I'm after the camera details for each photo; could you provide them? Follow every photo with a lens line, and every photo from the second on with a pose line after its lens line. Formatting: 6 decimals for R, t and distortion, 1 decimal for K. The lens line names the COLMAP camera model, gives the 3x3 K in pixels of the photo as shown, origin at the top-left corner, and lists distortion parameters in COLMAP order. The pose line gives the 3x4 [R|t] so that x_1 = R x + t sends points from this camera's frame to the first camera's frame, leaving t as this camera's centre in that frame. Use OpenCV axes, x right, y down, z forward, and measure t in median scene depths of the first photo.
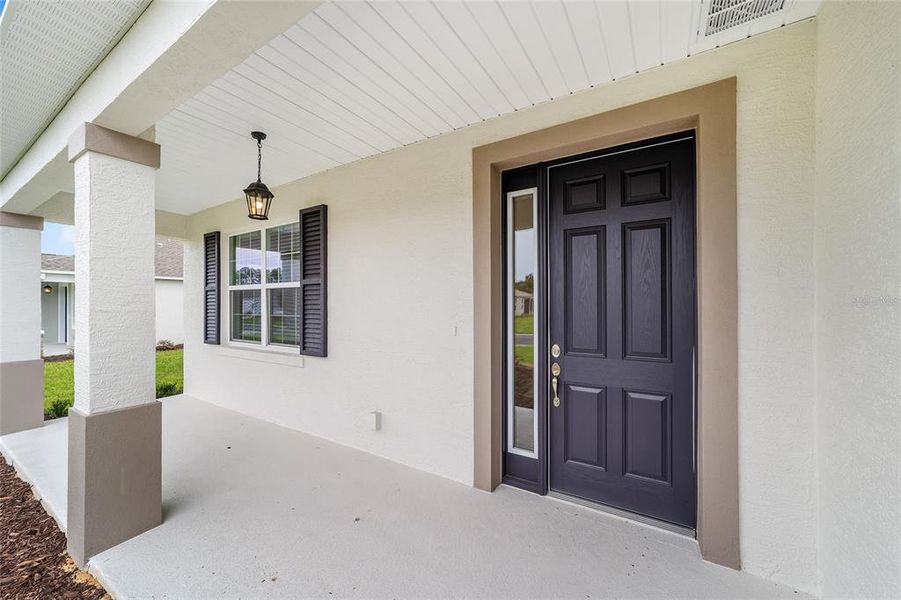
lens RADIAL K [[344.5, 0, 446.7], [0, 344.5, 302.9], [0, 0, 1]] dist [-0.014726, 0.008026]
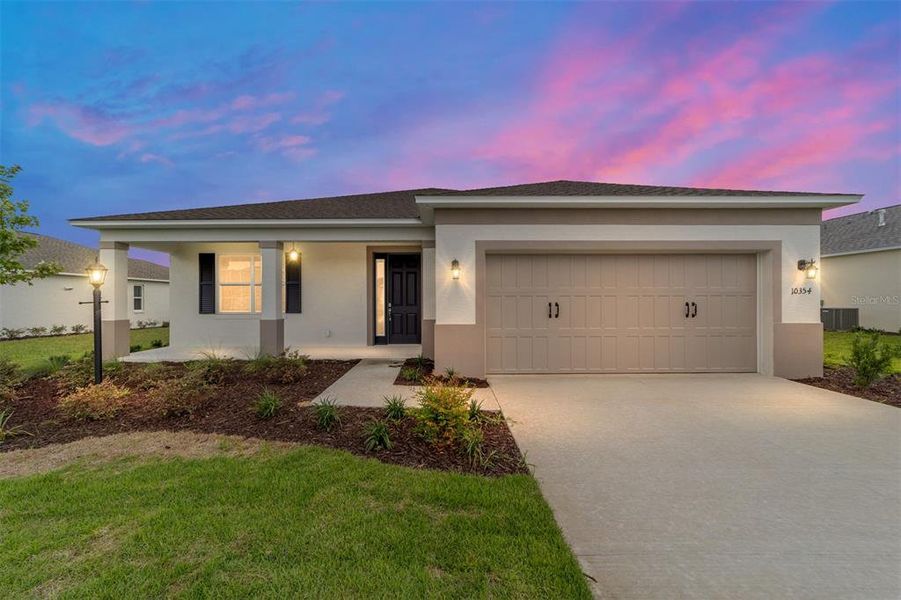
lens RADIAL K [[344.5, 0, 446.7], [0, 344.5, 302.9], [0, 0, 1]] dist [-0.014726, 0.008026]
pose [[0.841049, -0.003175, 0.540949, -1.100472], [-0.000407, 0.999979, 0.006502, 0.091026], [-0.540958, -0.005688, 0.841030, -2.290496]]
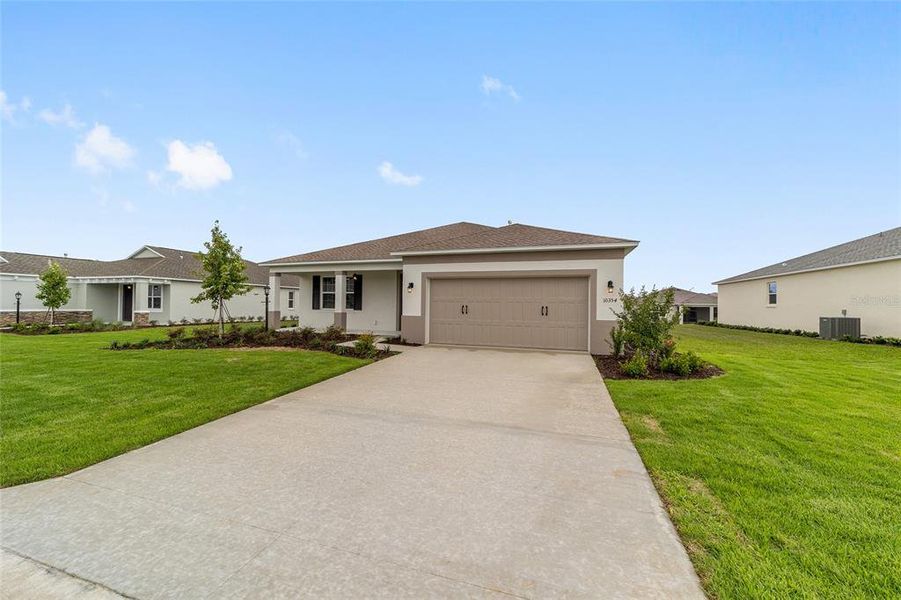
lens RADIAL K [[344.5, 0, 446.7], [0, 344.5, 302.9], [0, 0, 1]] dist [-0.014726, 0.008026]
pose [[0.969635, 0.016544, 0.243998, -0.509095], [-0.015968, 0.999863, -0.004341, 0.094893], [-0.244036, 0.000313, 0.969766, -4.610668]]
